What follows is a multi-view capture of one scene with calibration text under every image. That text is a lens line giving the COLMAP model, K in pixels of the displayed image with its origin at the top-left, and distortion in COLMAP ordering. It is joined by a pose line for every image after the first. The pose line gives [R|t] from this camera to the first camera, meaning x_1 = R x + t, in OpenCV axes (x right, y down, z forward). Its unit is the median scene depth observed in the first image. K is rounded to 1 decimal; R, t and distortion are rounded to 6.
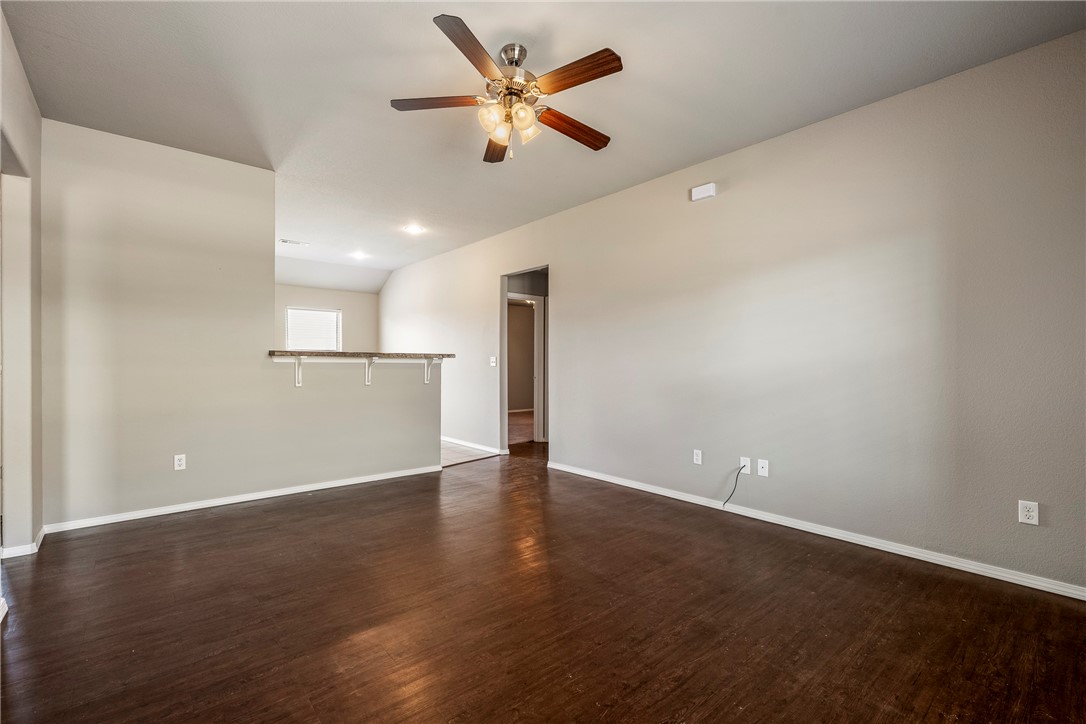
lens RADIAL K [[468.2, 0, 538.0], [0, 468.2, 365.0], [0, 0, 1]] dist [-0.002803, -0.000109]
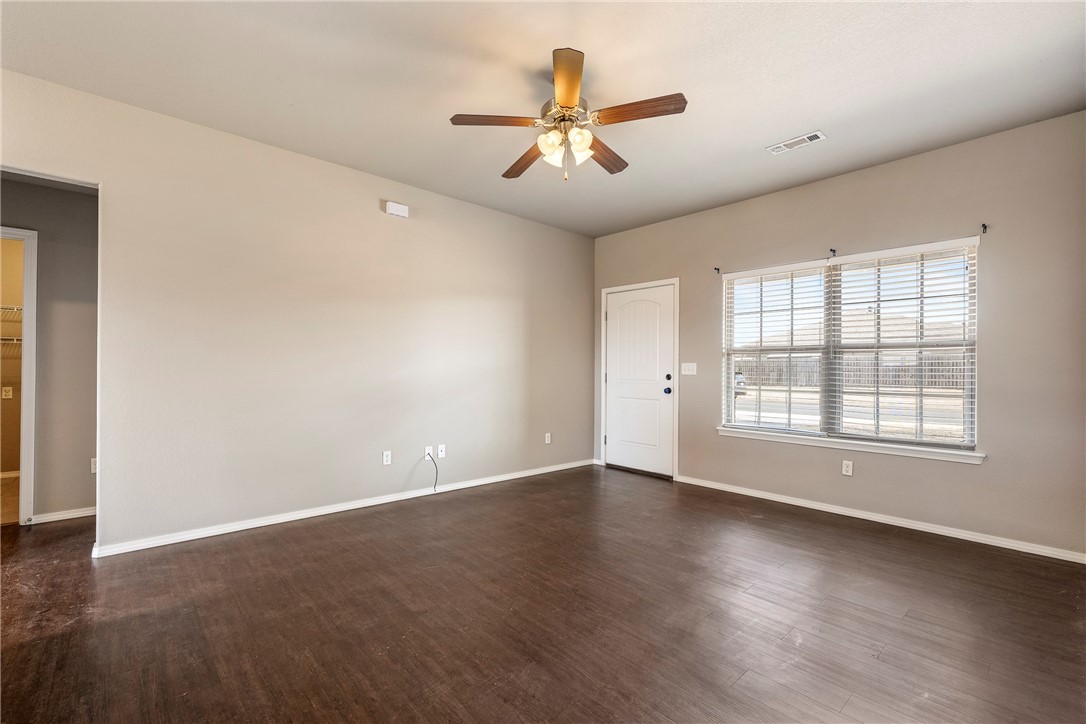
lens RADIAL K [[468.2, 0, 542.8], [0, 468.2, 362.6], [0, 0, 1]] dist [-0.002803, -0.000109]
pose [[-0.016490, 0.009938, 0.999815, -0.752854], [-0.009637, 0.999903, -0.010098, -0.010253], [-0.999818, -0.009802, -0.016392, 0.706190]]
